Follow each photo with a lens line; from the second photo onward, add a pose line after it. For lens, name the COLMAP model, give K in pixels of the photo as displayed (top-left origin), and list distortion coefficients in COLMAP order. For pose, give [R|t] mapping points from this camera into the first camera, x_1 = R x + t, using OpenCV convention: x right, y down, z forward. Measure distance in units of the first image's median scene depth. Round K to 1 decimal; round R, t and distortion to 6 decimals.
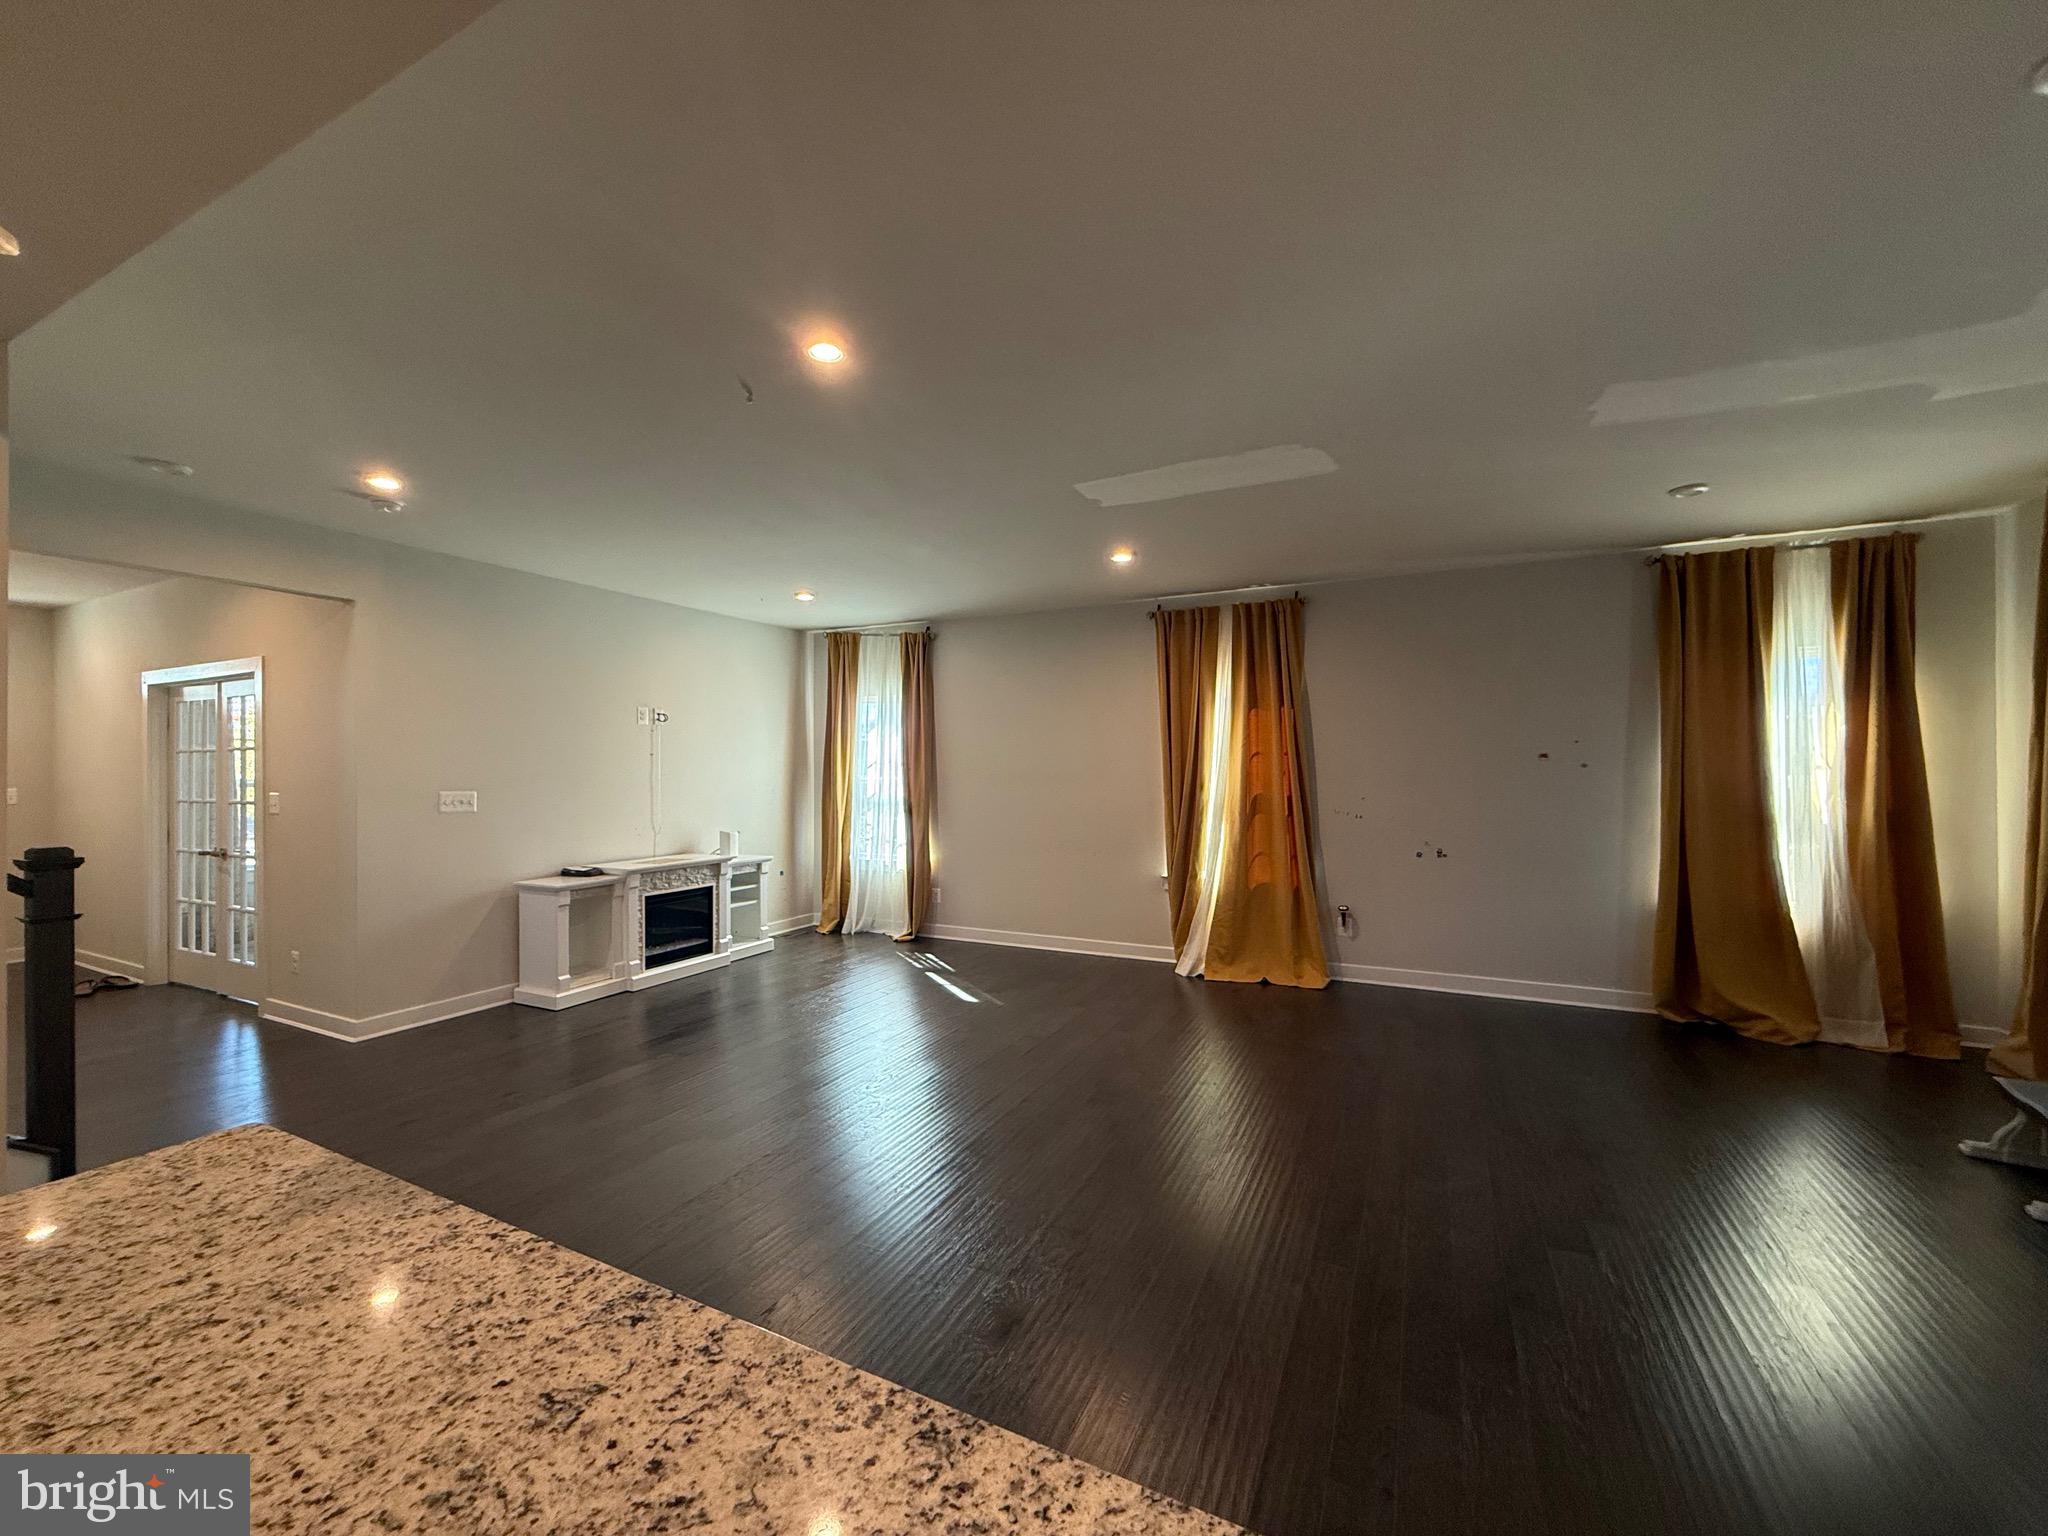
lens RADIAL K [[819.5, 0, 1020.4], [0, 819.5, 766.6], [0, 0, 1]] dist [0.001120, 0.000403]
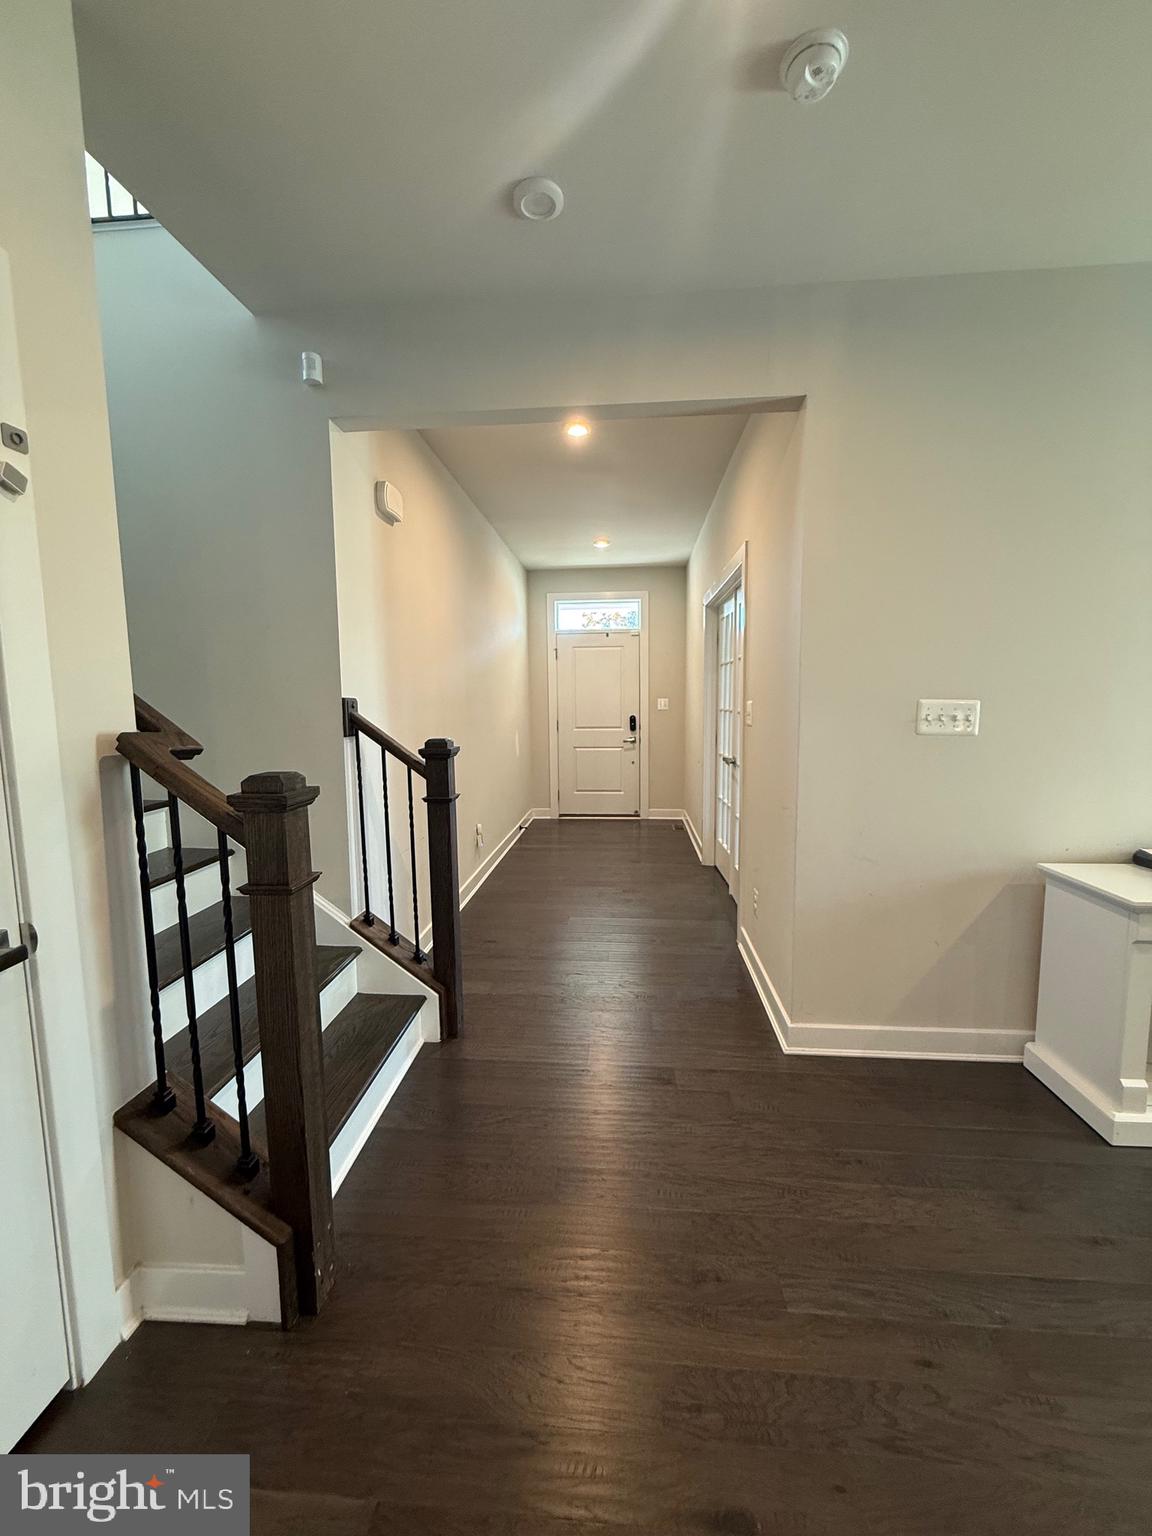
lens RADIAL K [[614.6, 0, 578.2], [0, 614.6, 762.1], [0, 0, 1]] dist [0.001120, 0.000403]
pose [[0.382921, 0.095437, -0.918838, -0.366296], [0.008203, 0.994259, 0.106689, 0.024911], [0.923745, -0.048390, 0.379940, 0.566539]]
